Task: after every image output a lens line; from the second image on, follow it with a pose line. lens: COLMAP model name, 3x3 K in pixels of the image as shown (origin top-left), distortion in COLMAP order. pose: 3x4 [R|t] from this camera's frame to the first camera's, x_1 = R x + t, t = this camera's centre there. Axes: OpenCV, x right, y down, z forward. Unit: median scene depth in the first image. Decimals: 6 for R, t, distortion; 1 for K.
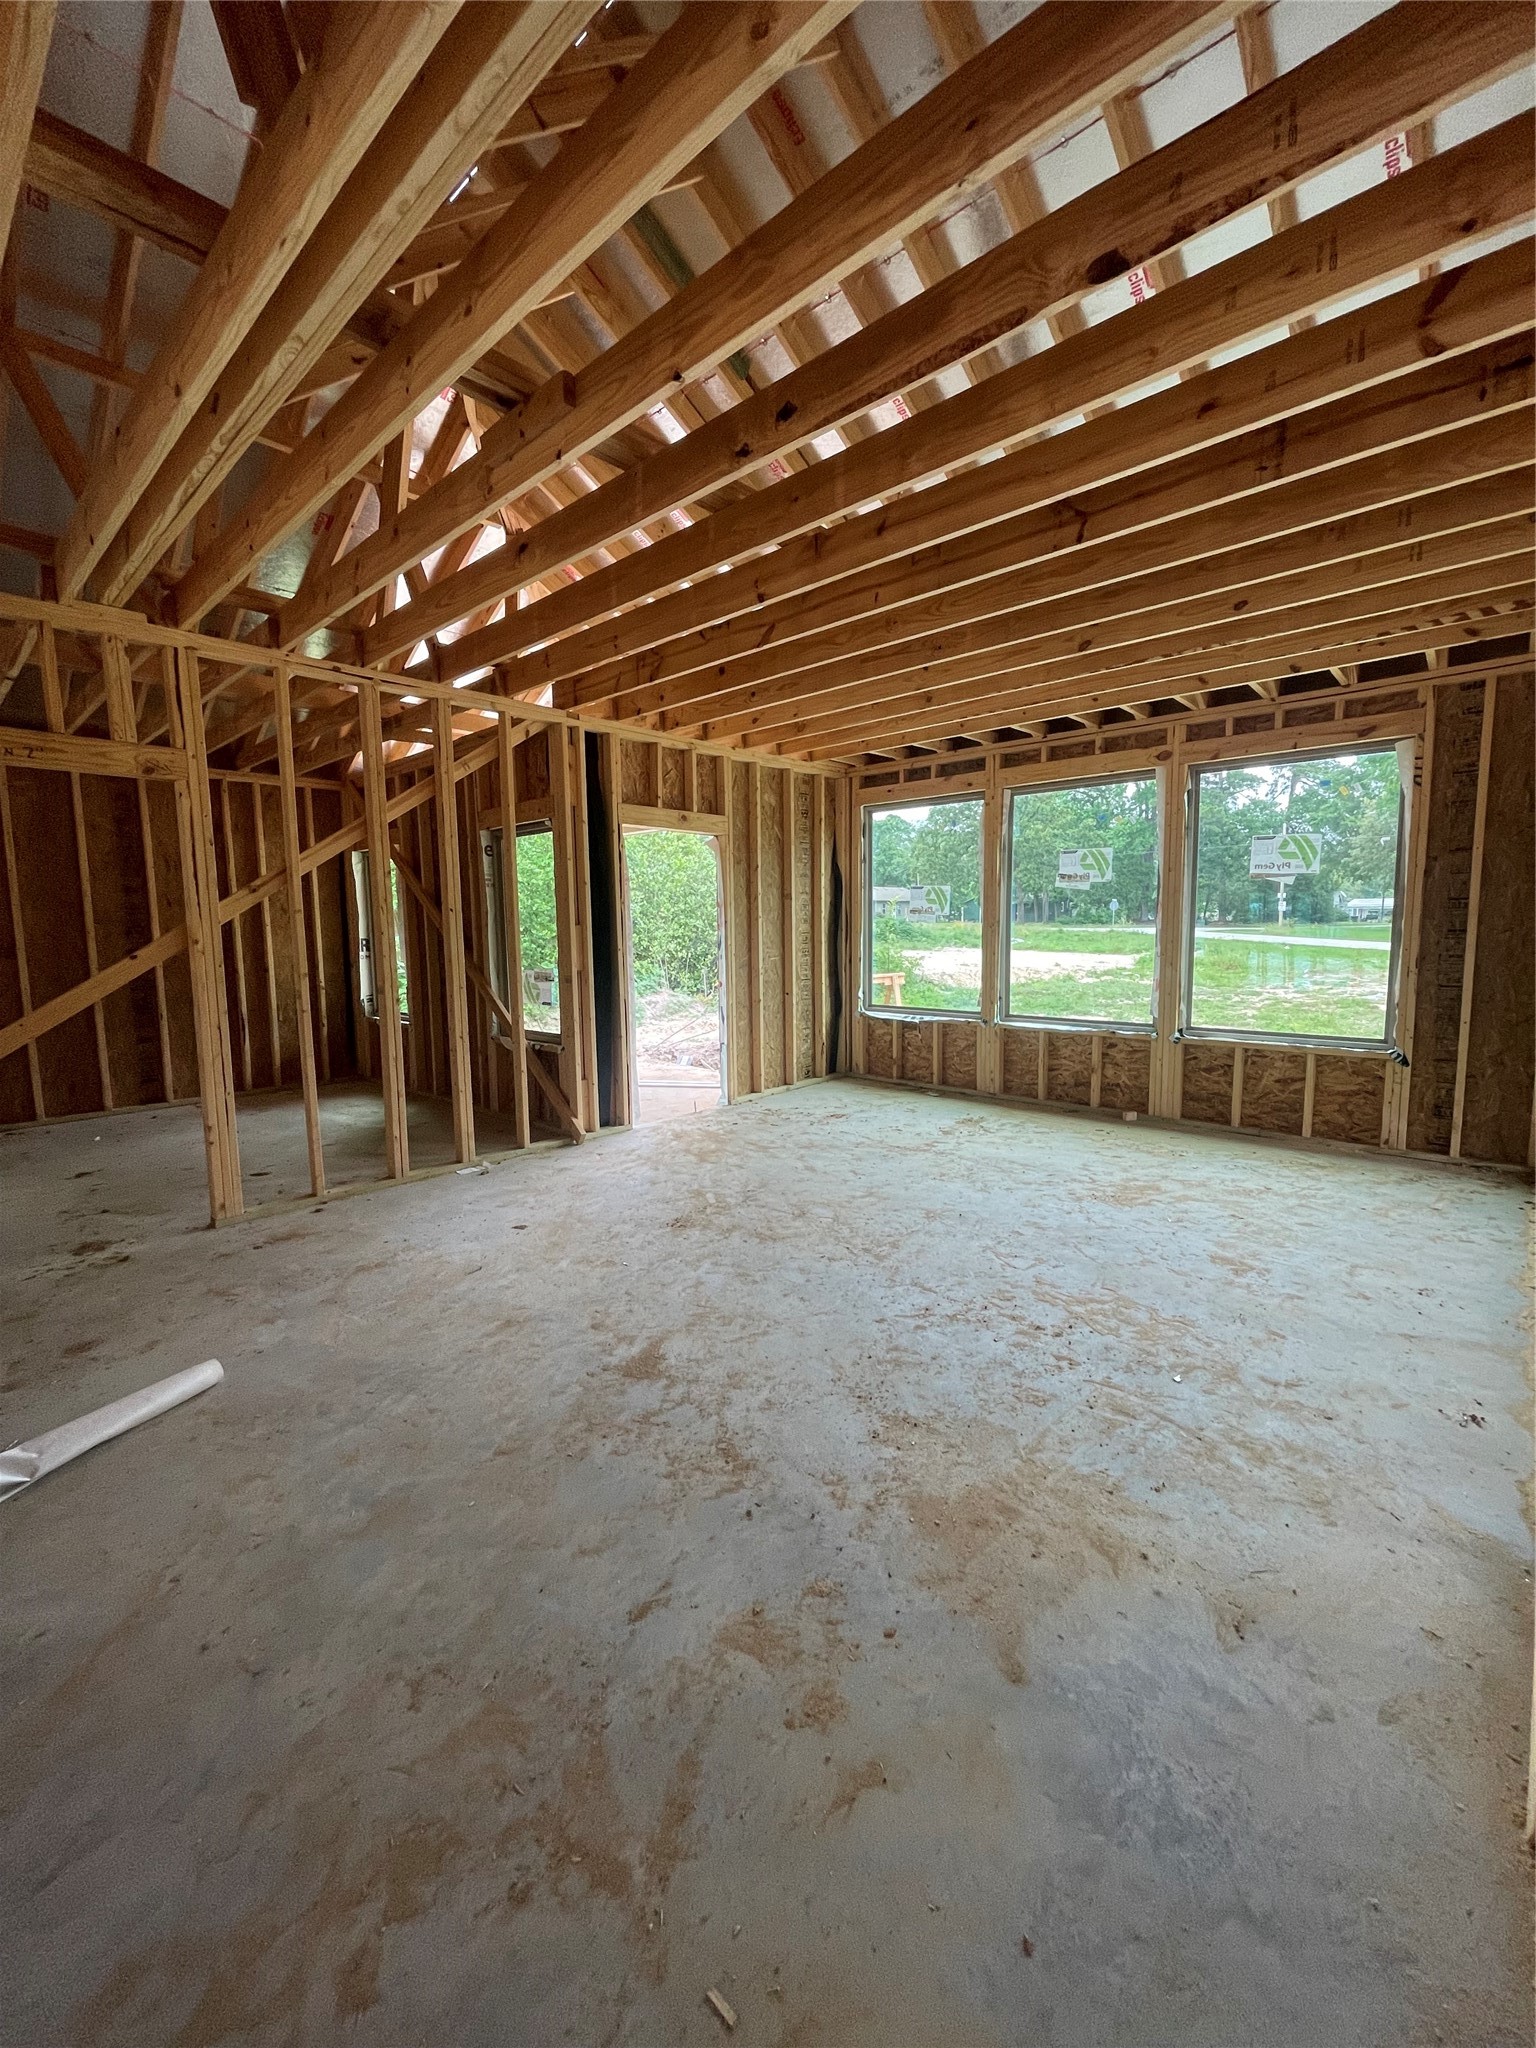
lens RADIAL K [[827.1, 0, 771.8], [0, 827.1, 1013.7], [0, 0, 1]] dist [0.002597, 0.000416]
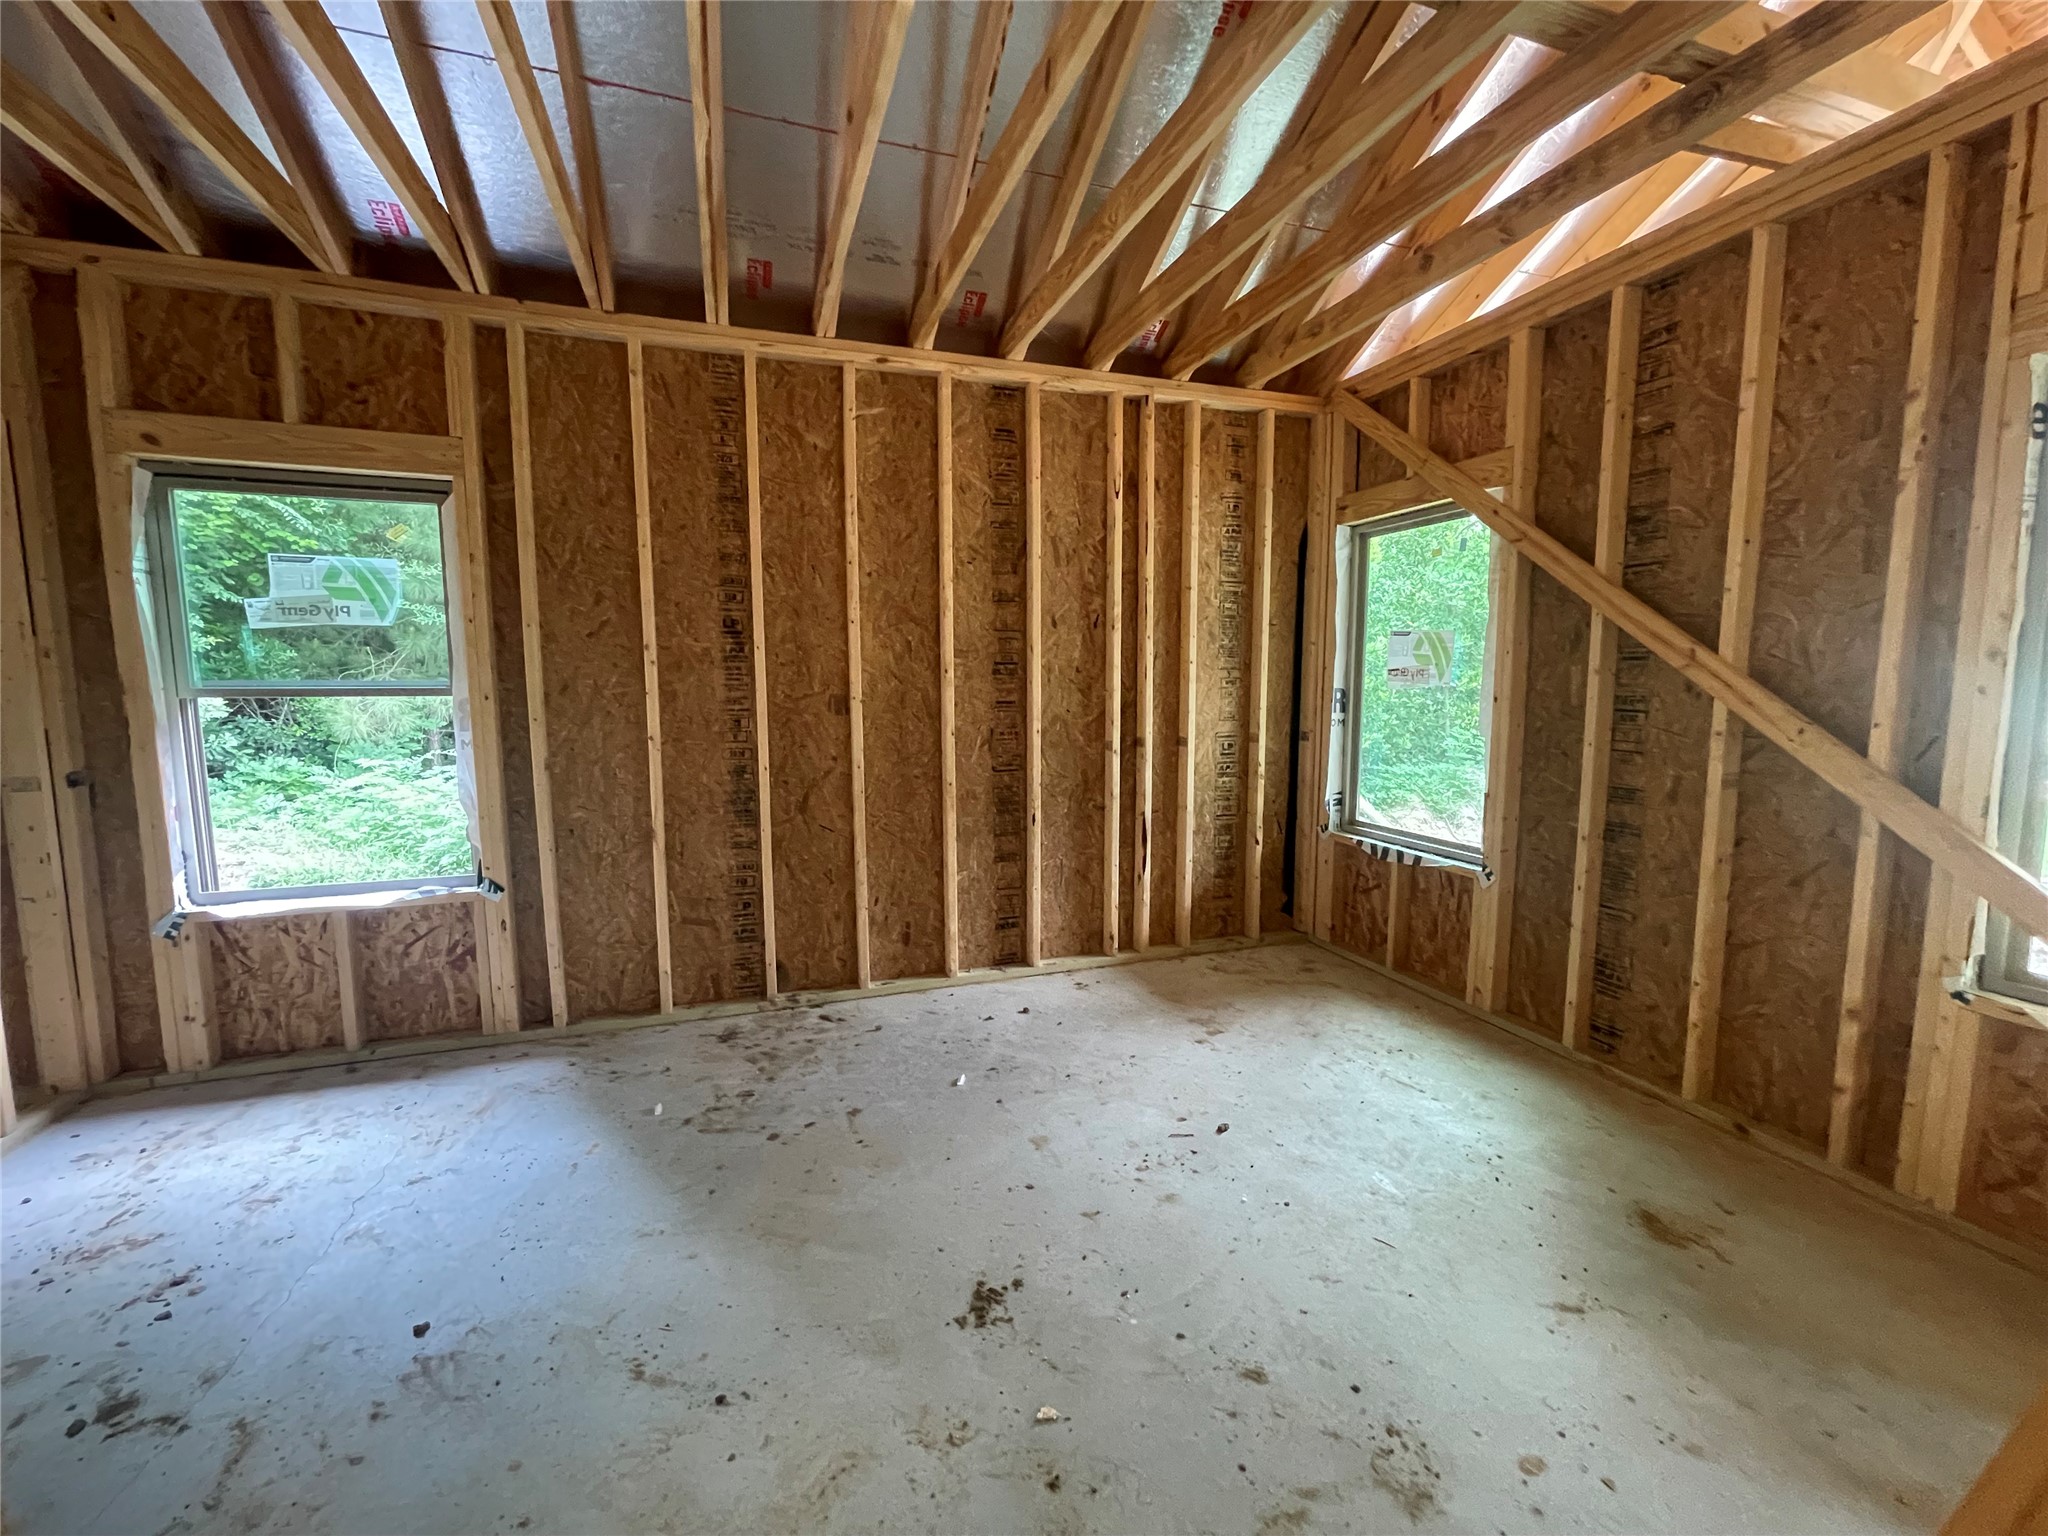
lens RADIAL K [[829.4, 0, 1021.4], [0, 829.4, 764.6], [0, 0, 1]] dist [0.000062, 0.000728]
pose [[0.878250, 0.059011, -0.474546, -0.631105], [-0.058148, 0.998171, 0.016510, -0.057902], [0.474653, 0.013095, 0.880076, 0.652682]]
